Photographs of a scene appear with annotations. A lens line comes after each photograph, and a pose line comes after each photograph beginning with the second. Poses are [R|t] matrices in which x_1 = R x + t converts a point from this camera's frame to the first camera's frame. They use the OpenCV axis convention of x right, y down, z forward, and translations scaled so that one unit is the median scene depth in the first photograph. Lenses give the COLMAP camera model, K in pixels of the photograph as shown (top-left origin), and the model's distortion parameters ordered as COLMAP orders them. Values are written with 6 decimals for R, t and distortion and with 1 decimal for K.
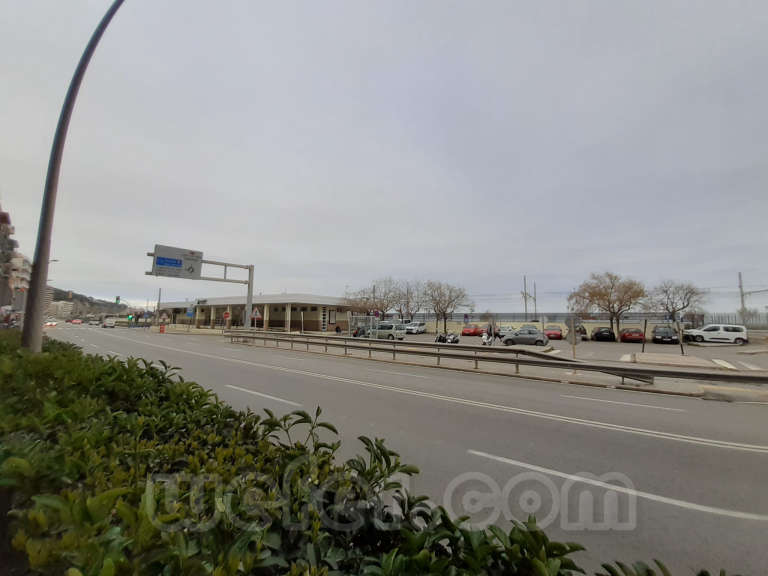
lens RADIAL K [[307.5, 0, 379.6], [0, 307.5, 286.0], [0, 0, 1]] dist [-0.031688, -0.000229]
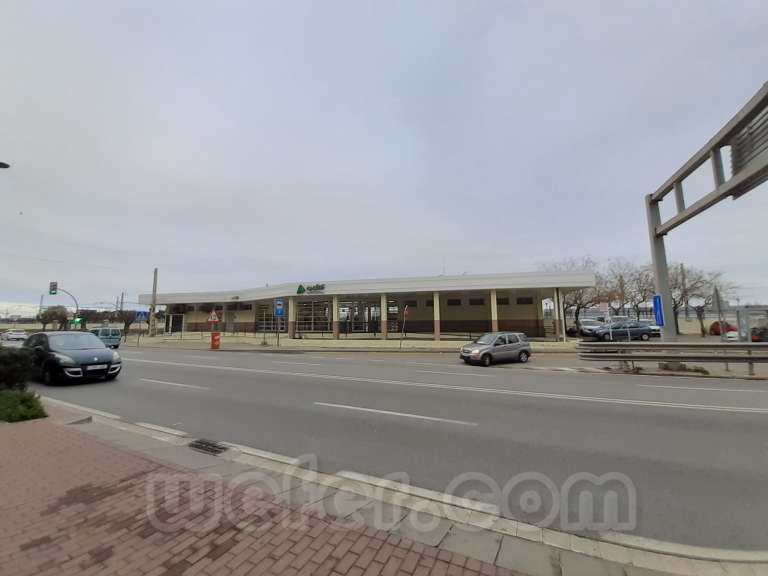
lens RADIAL K [[307.5, 0, 379.6], [0, 307.5, 286.0], [0, 0, 1]] dist [-0.031688, -0.000229]
pose [[0.957299, 0.005446, 0.289047, -0.603768], [-0.008365, 0.999926, 0.008862, 0.040379], [-0.288978, -0.010902, 0.957274, 0.442399]]
